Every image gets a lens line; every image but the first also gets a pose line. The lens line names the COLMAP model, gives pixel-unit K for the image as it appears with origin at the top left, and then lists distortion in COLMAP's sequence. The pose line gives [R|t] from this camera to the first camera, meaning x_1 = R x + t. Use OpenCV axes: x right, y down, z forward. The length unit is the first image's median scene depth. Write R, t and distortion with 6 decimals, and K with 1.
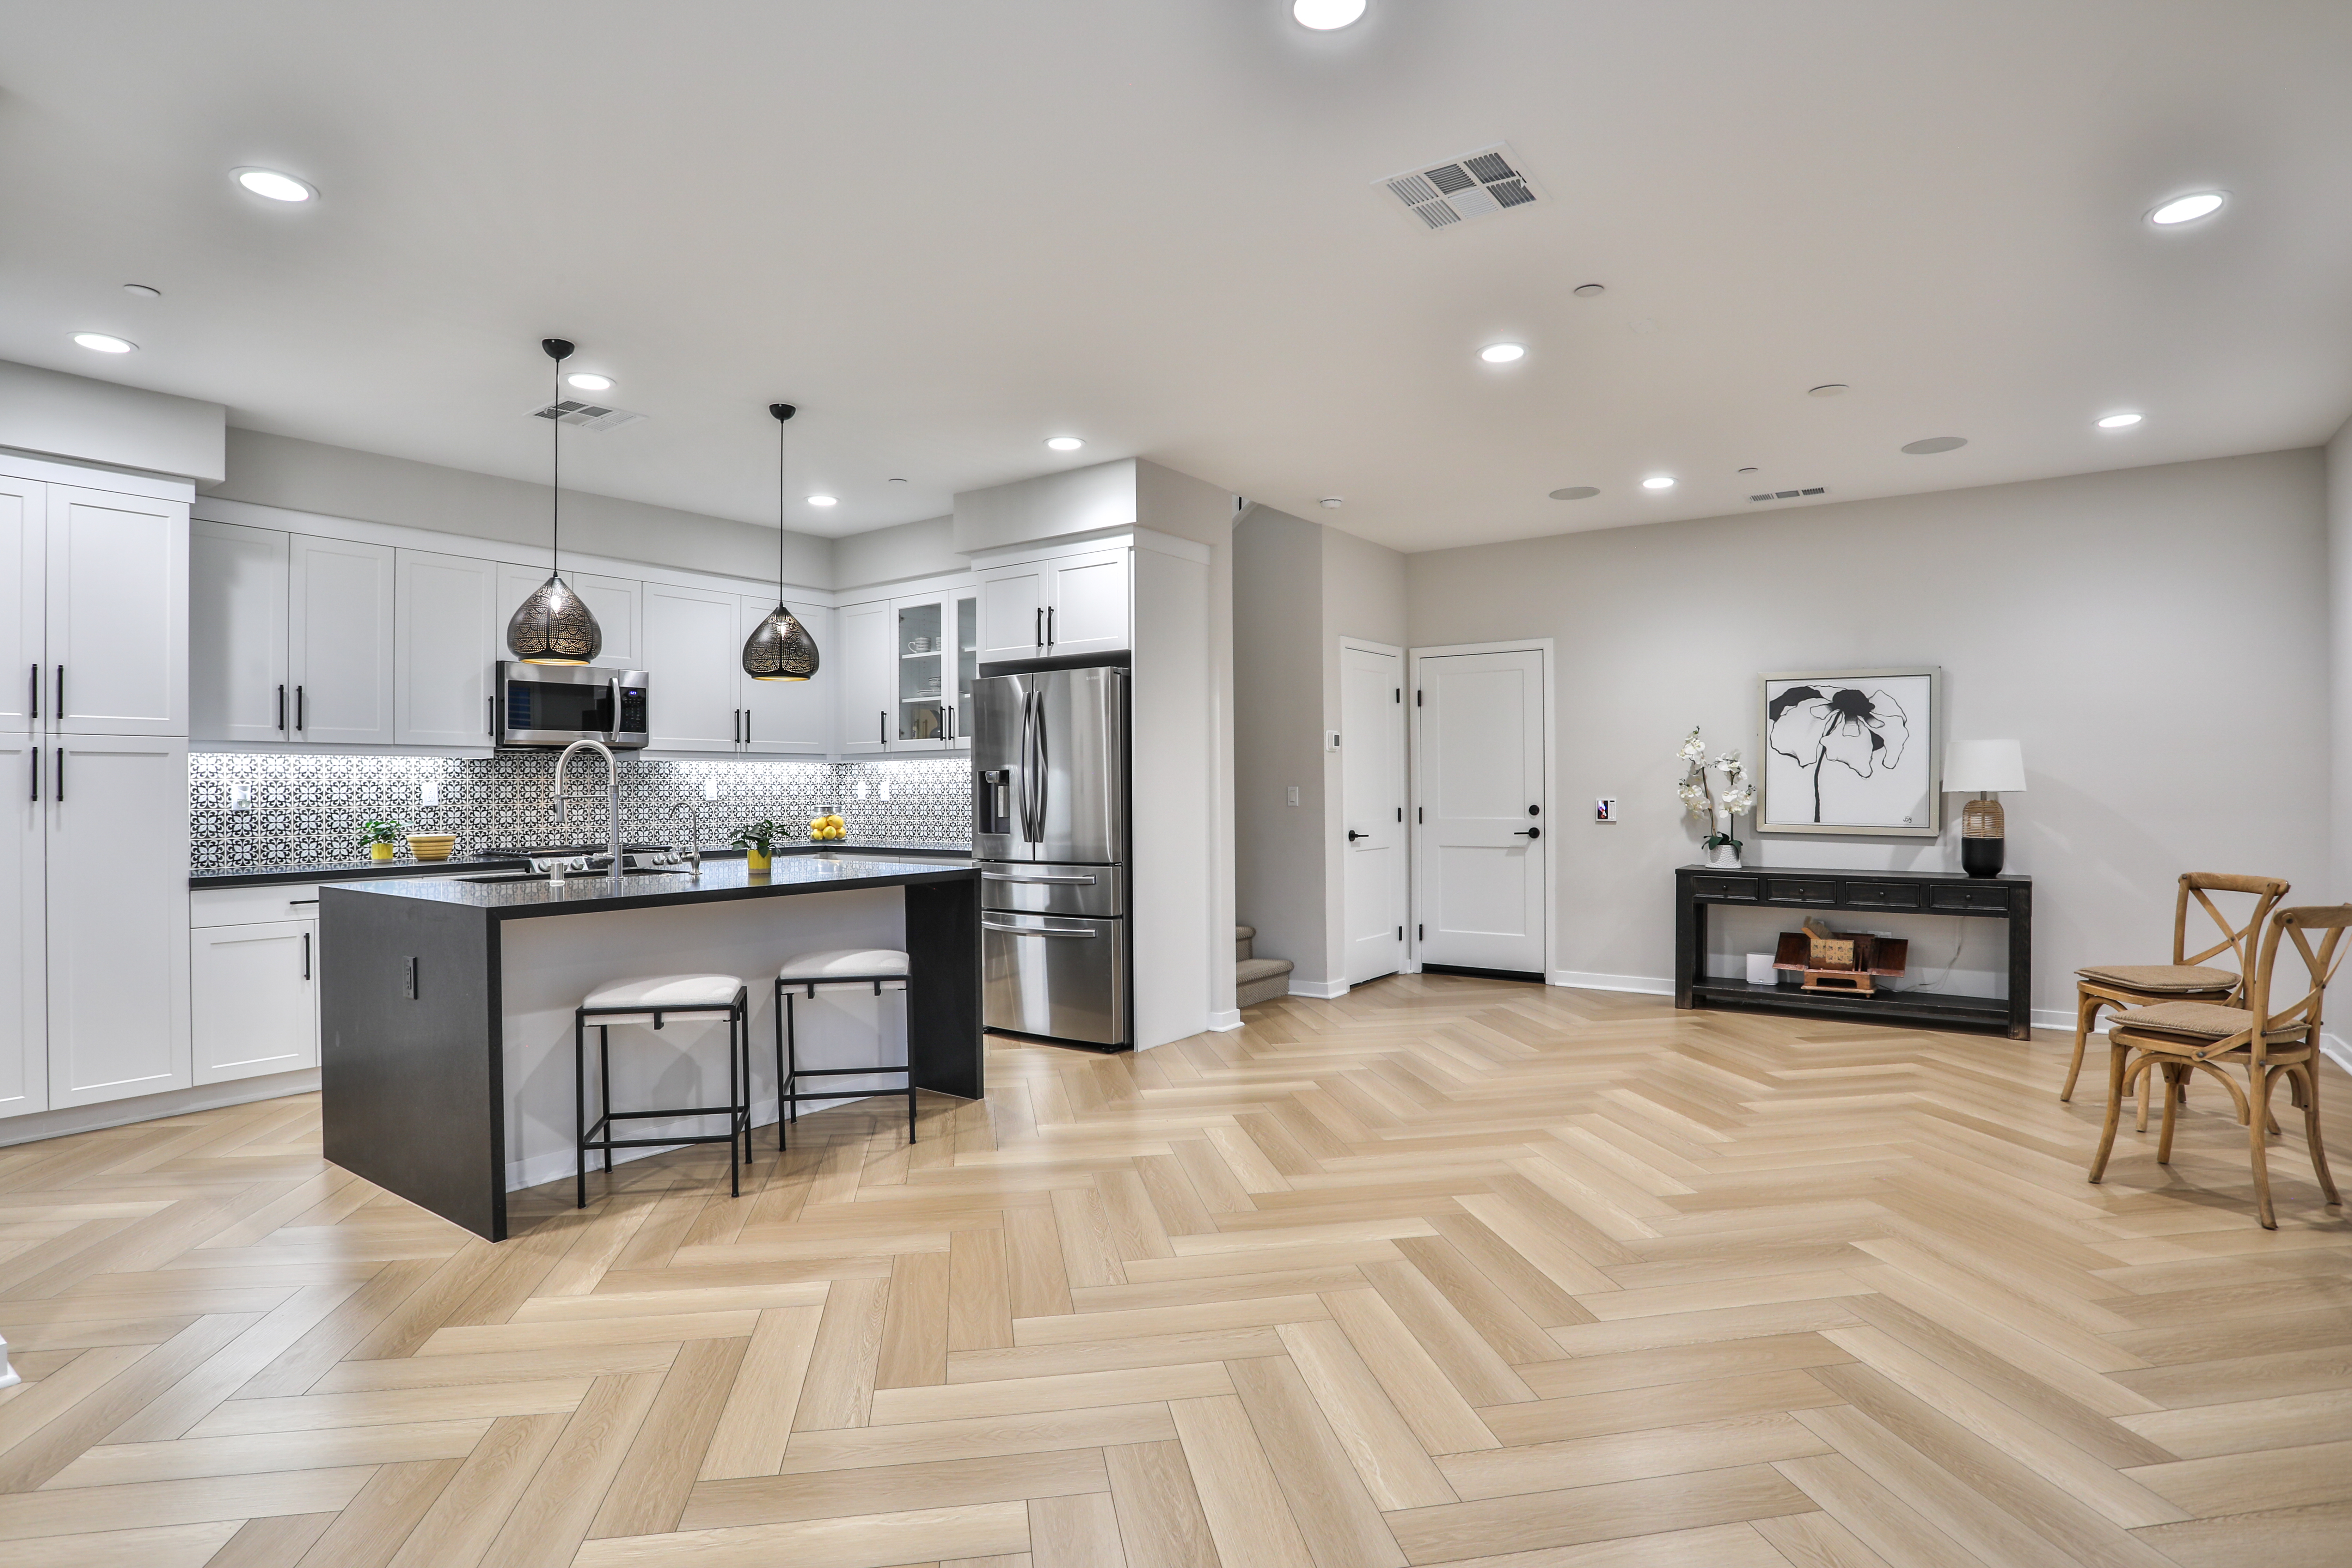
lens RADIAL K [[1213.5, 0, 1167.5], [0, 1213.5, 782.8], [0, 0, 1]] dist [-0.078085, 0.032676]
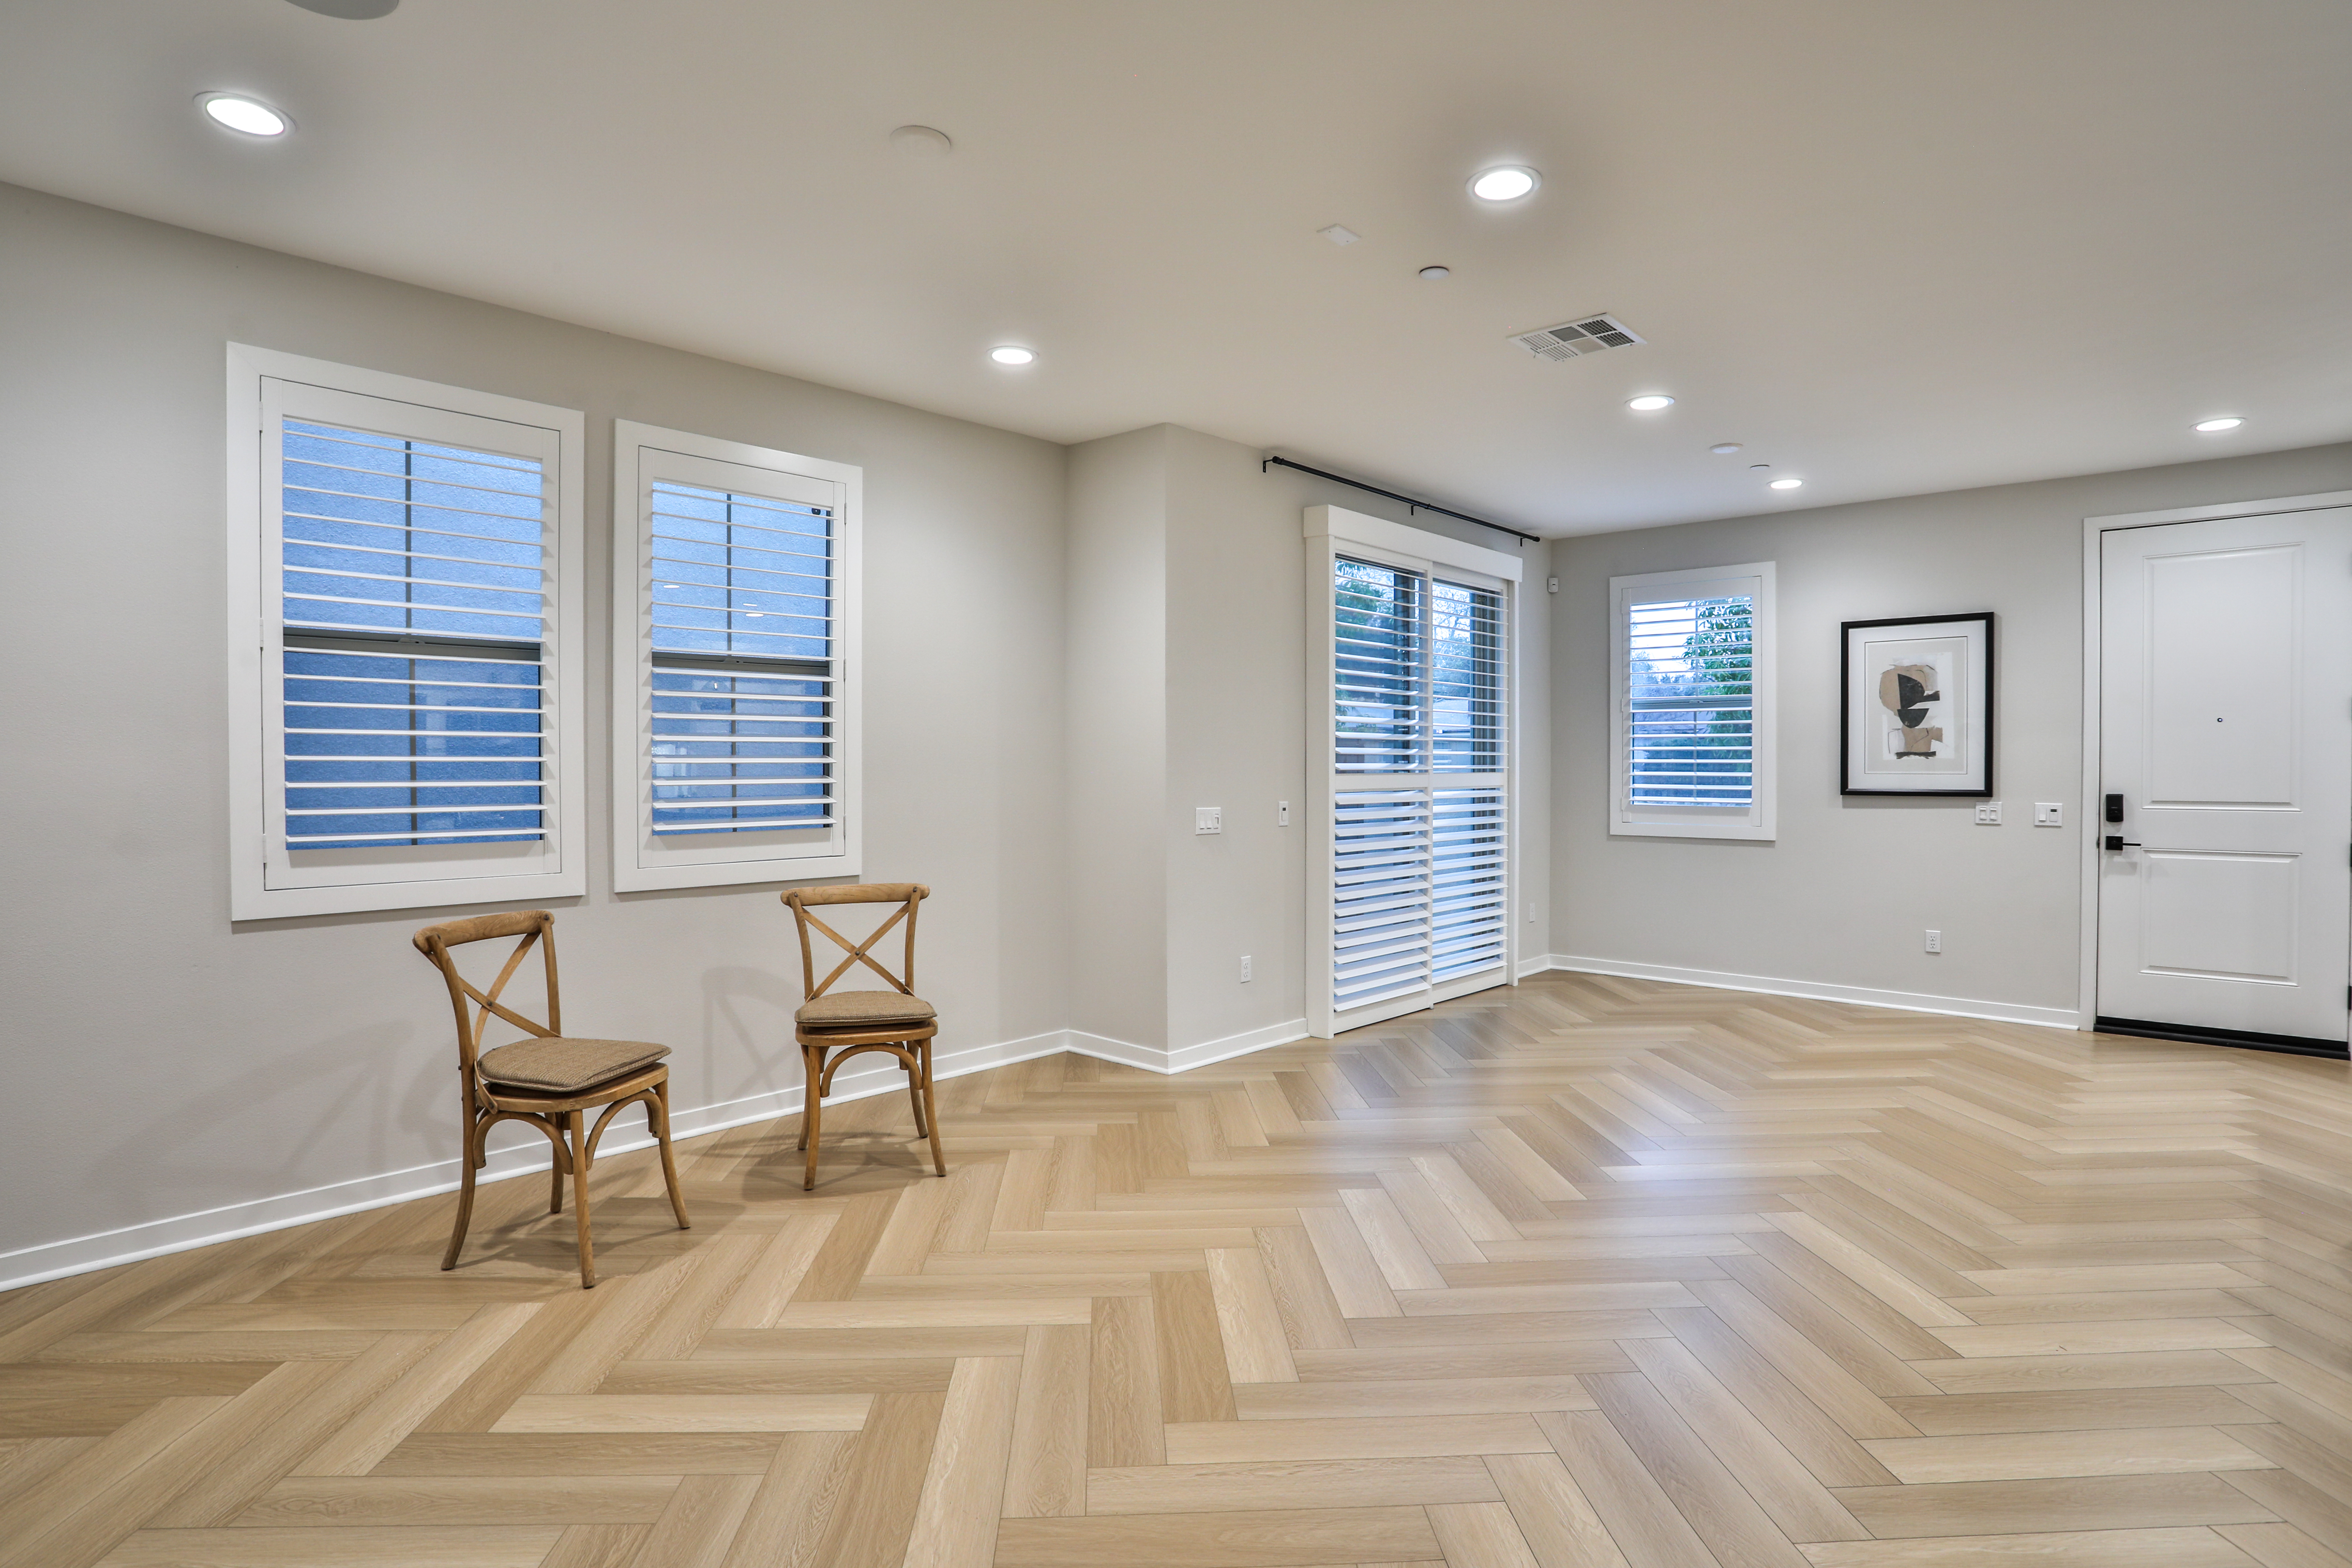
lens RADIAL K [[1213.5, 0, 1181.0], [0, 1213.5, 794.9], [0, 0, 1]] dist [-0.078085, 0.032676]
pose [[-0.993869, 0.005291, 0.110436, 0.289140], [0.007366, 0.999804, 0.018392, -0.008110], [-0.110317, 0.019093, -0.993713, 1.266243]]
